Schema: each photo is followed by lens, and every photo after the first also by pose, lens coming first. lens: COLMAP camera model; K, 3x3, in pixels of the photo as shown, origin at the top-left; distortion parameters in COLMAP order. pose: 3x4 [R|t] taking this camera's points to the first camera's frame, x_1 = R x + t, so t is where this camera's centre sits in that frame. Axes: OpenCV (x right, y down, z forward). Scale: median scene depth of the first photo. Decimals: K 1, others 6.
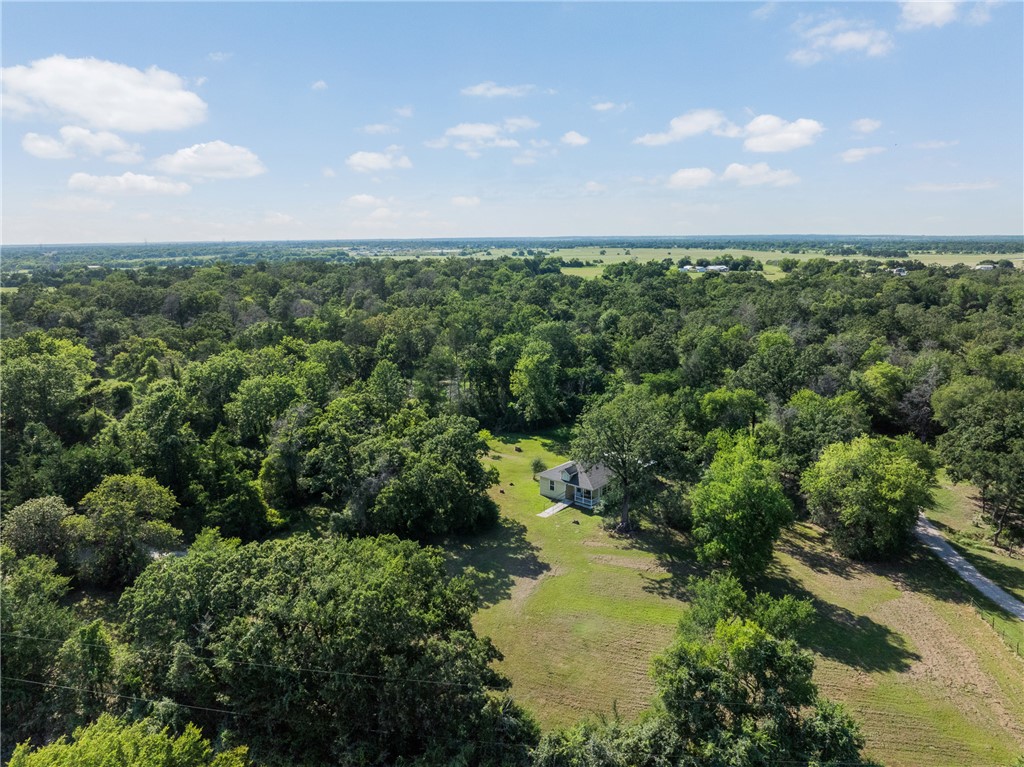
lens RADIAL K [[706.5, 0, 512.0], [0, 706.5, 383.5], [0, 0, 1]] dist [-0.051514, 0.000026]
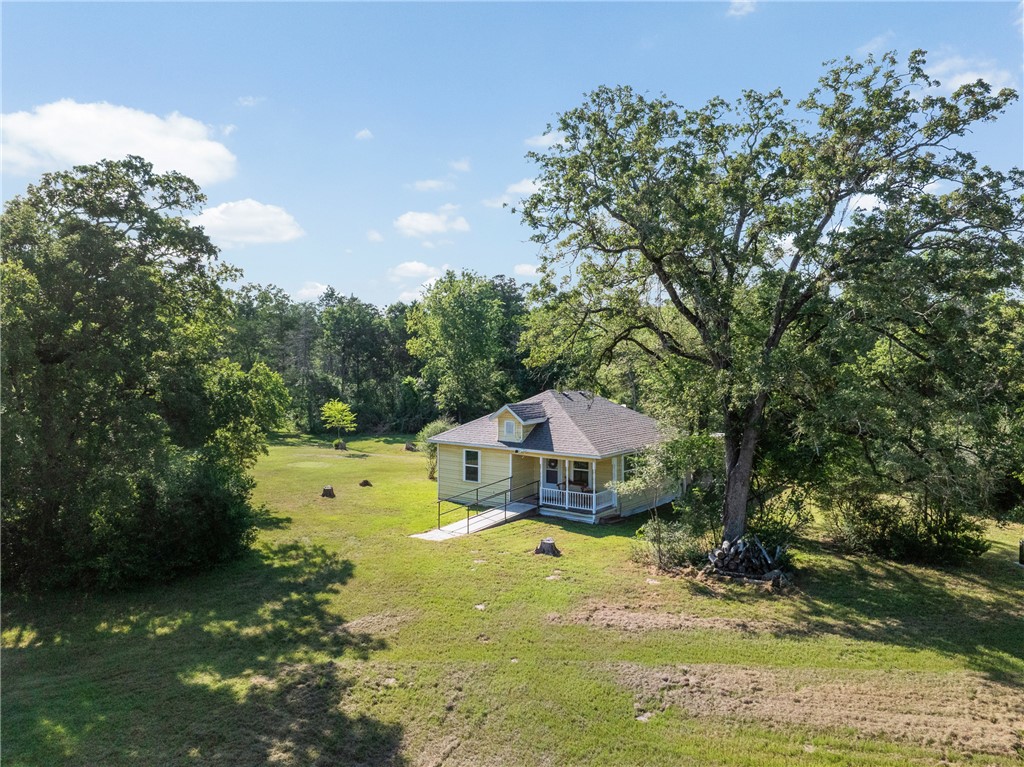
lens RADIAL K [[706.5, 0, 512.0], [0, 706.5, 383.5], [0, 0, 1]] dist [-0.051514, 0.000026]
pose [[0.997758, 0.003879, 0.066811, 0.056423], [0.008195, 0.983724, -0.179501, 0.174173], [-0.066420, 0.179646, 0.981487, 0.694707]]
